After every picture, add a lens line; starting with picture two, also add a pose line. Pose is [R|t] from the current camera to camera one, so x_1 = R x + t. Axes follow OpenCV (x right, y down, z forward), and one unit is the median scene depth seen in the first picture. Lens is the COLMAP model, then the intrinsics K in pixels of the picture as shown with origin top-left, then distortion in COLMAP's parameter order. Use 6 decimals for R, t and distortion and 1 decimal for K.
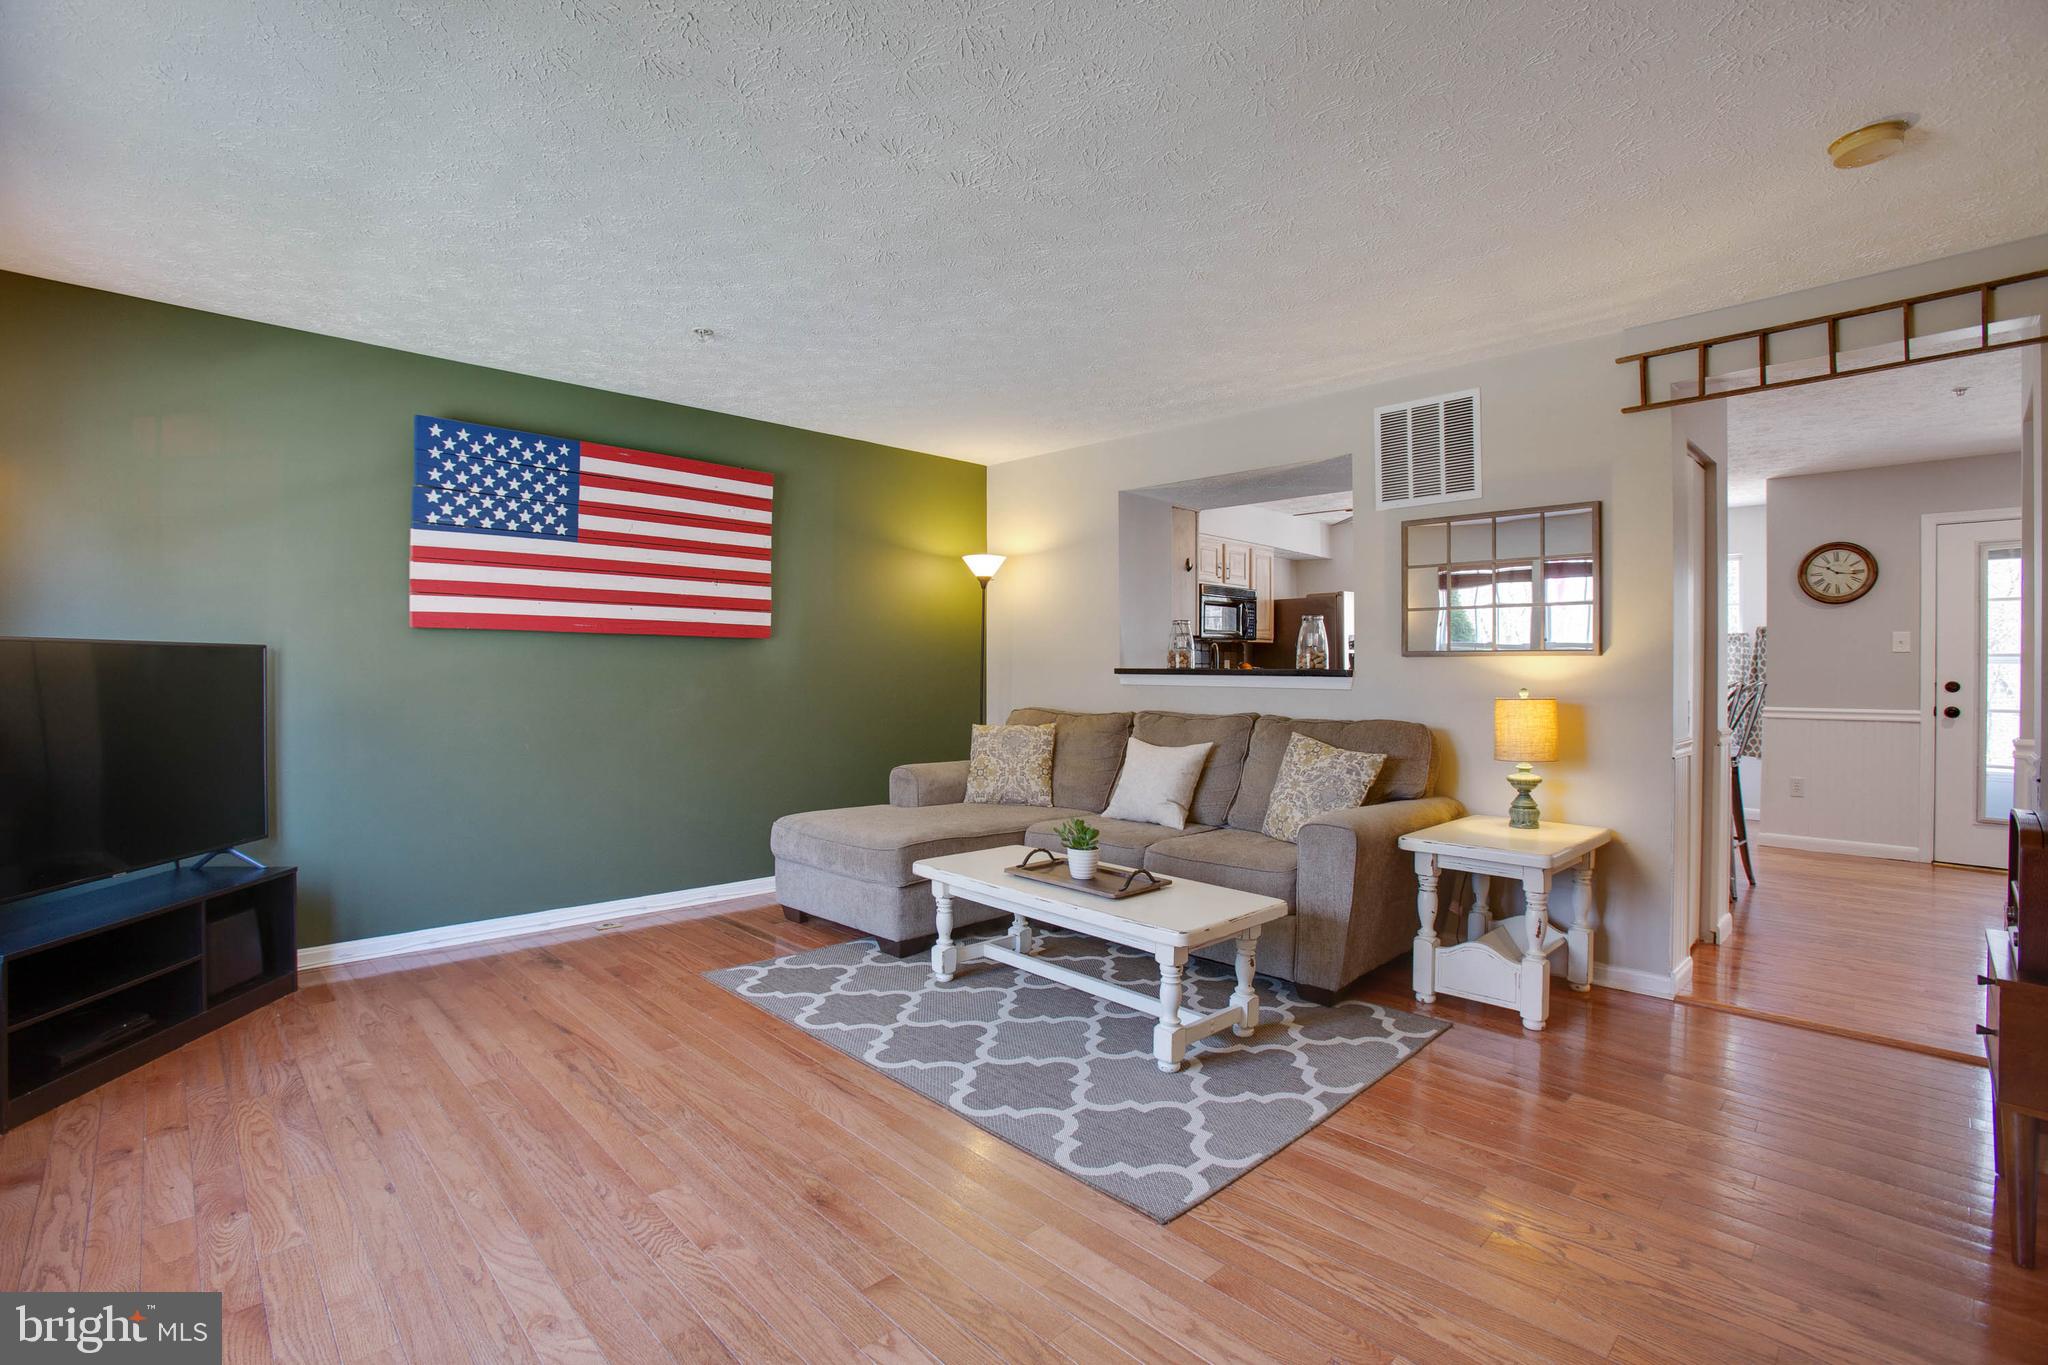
lens RADIAL K [[938.5, 0, 1017.7], [0, 938.5, 666.0], [0, 0, 1]] dist [-0.088167, 0.042259]
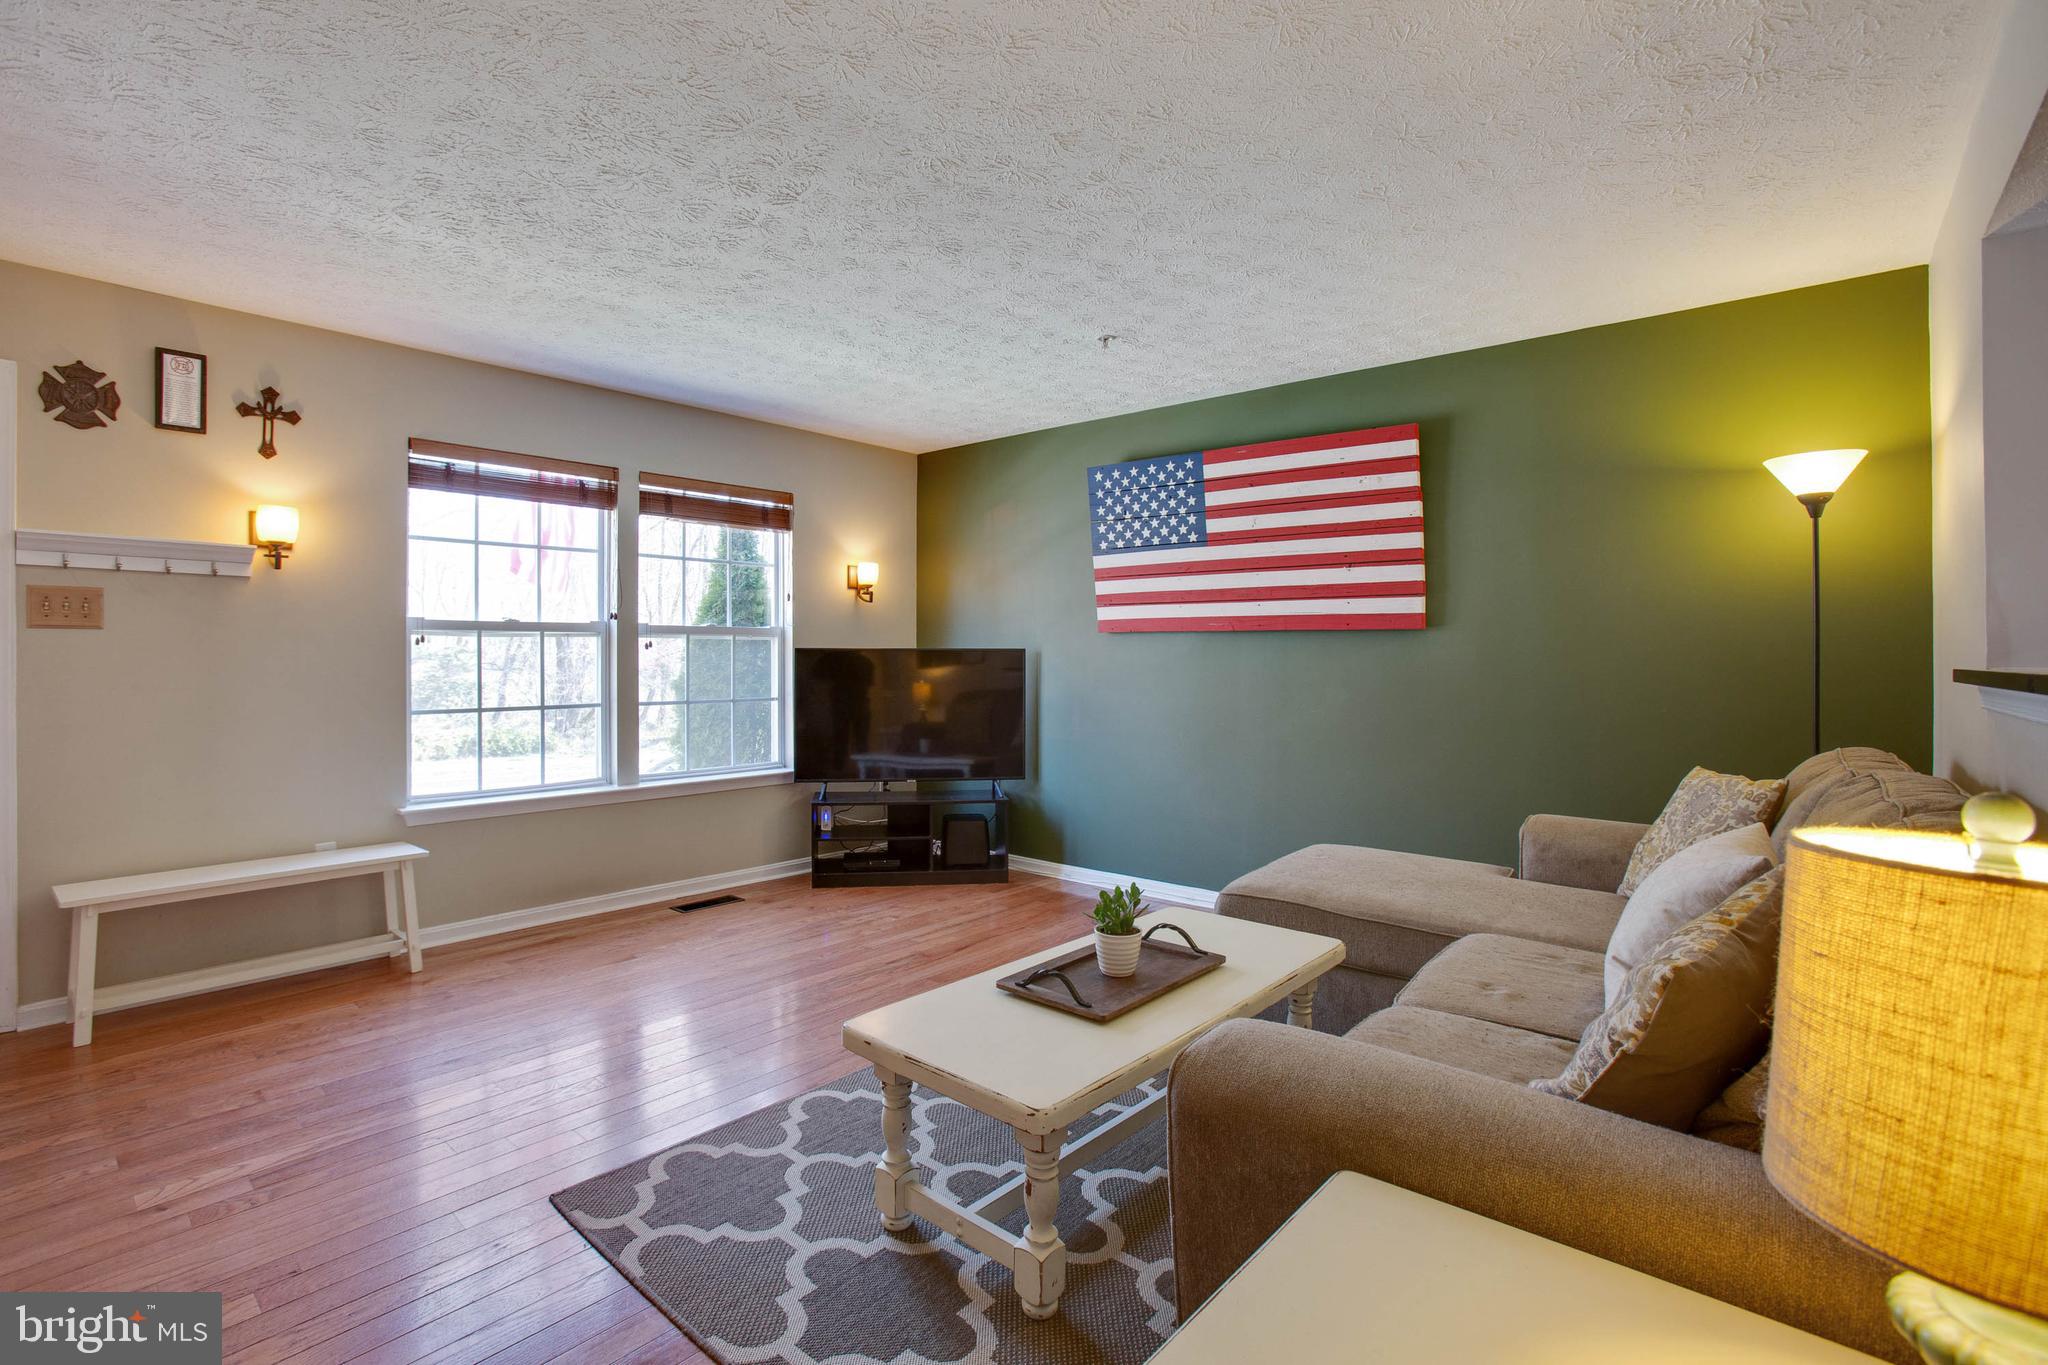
lens RADIAL K [[963.0, 0, 1007.2], [0, 963.0, 653.8], [0, 0, 1]] dist [-0.067267, 0.029303]
pose [[0.078883, -0.008181, -0.996850, 0.666842], [-0.002007, 0.999963, -0.008365, -0.000899], [0.996882, 0.002661, 0.078864, 0.754026]]
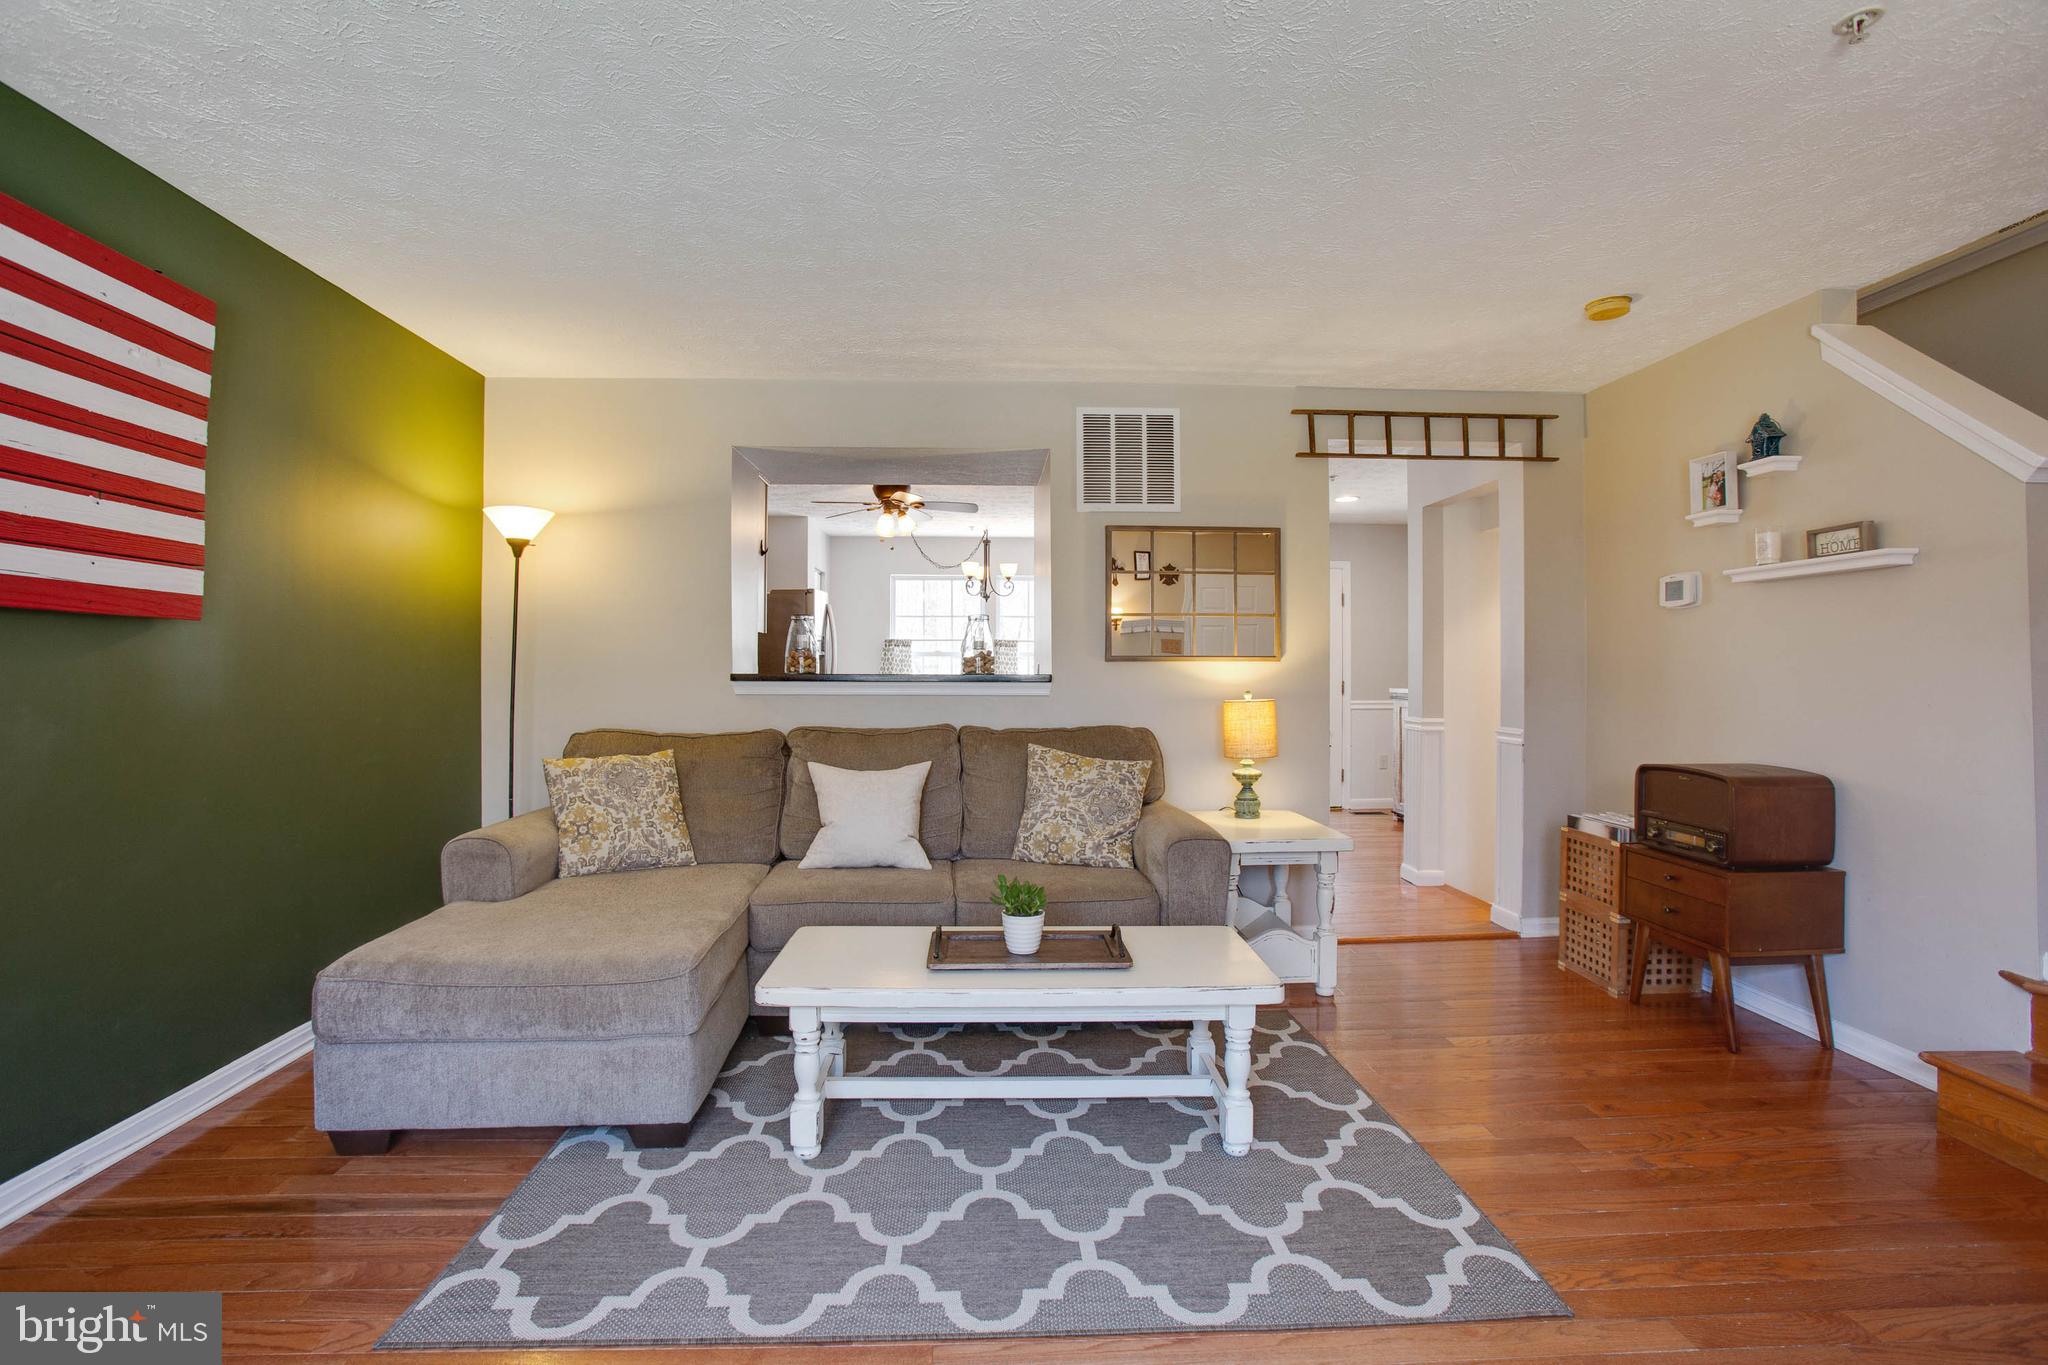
lens RADIAL K [[938.5, 0, 1017.7], [0, 938.5, 666.0], [0, 0, 1]] dist [-0.088167, 0.042259]
pose [[0.660035, -0.000682, 0.751235, -0.440377], [-0.000900, 0.999998, 0.001698, -0.007293], [-0.751234, -0.001797, 0.660033, 0.438182]]
